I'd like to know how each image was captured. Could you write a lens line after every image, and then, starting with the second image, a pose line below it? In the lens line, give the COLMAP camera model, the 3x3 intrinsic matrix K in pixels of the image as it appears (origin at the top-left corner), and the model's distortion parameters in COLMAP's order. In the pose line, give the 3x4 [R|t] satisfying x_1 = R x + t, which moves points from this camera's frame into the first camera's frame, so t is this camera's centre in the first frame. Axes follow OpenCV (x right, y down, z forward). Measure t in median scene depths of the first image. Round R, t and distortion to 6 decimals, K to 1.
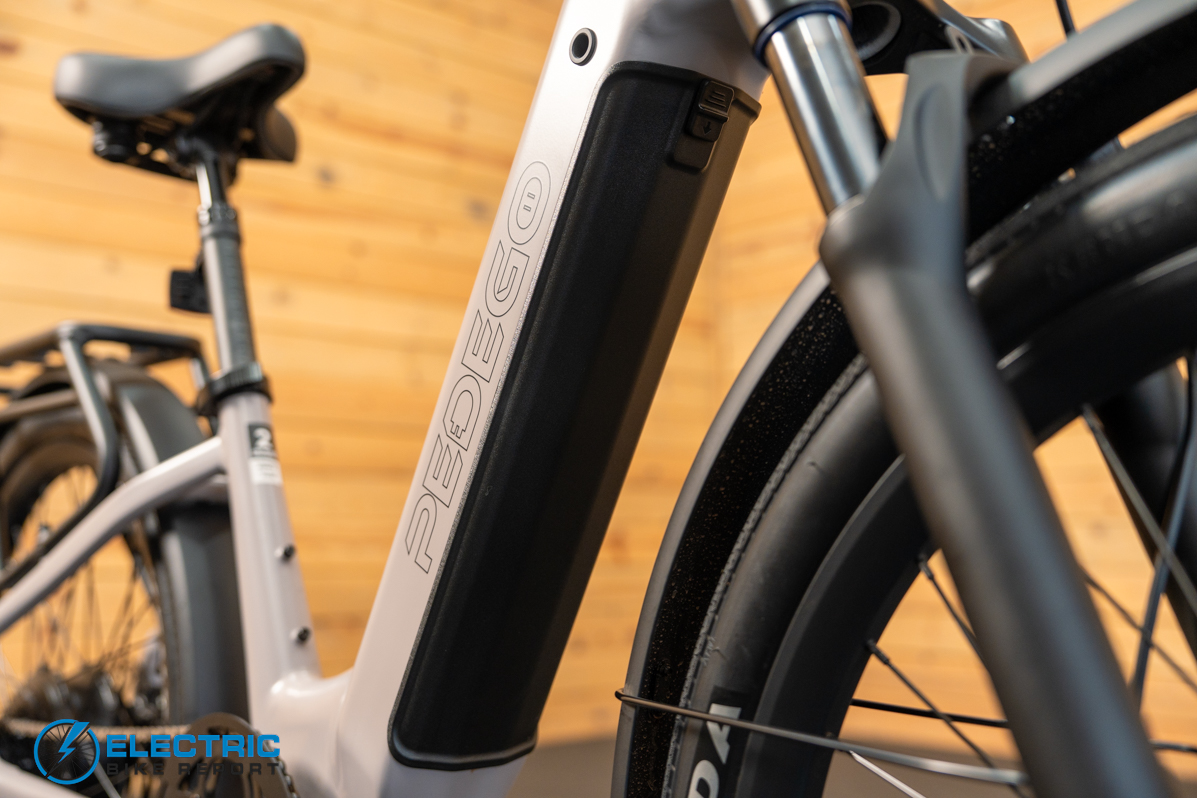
lens RADIAL K [[1288.9, 0, 598.1], [0, 1288.9, 397.6], [0, 0, 1]] dist [0.027019, 0.000000]
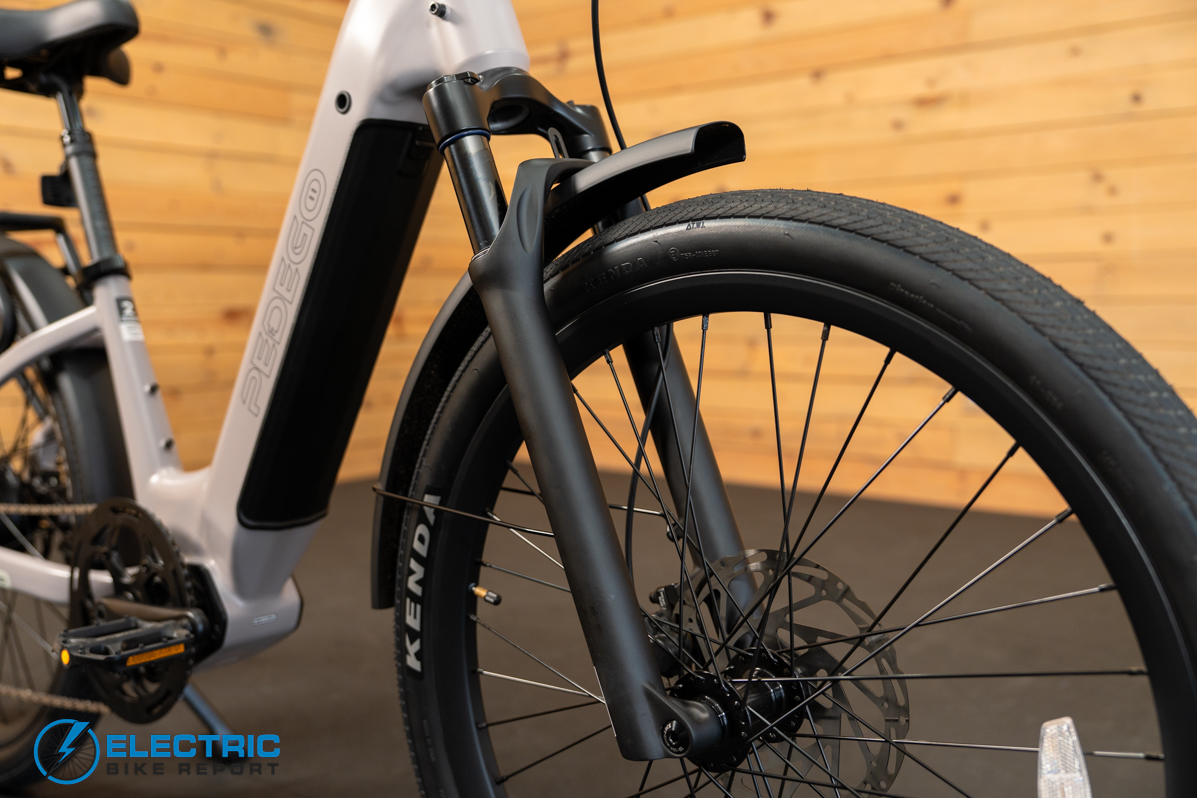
lens RADIAL K [[1162.0, 0, 600.6], [0, 1162.0, 399.3], [0, 0, 1]] dist [0.025656, 0.000000]
pose [[0.984572, -0.020692, 0.173753, 0.037986], [-0.014672, 0.979724, 0.199815, -0.173847], [-0.174365, -0.199282, 0.964305, -0.461303]]
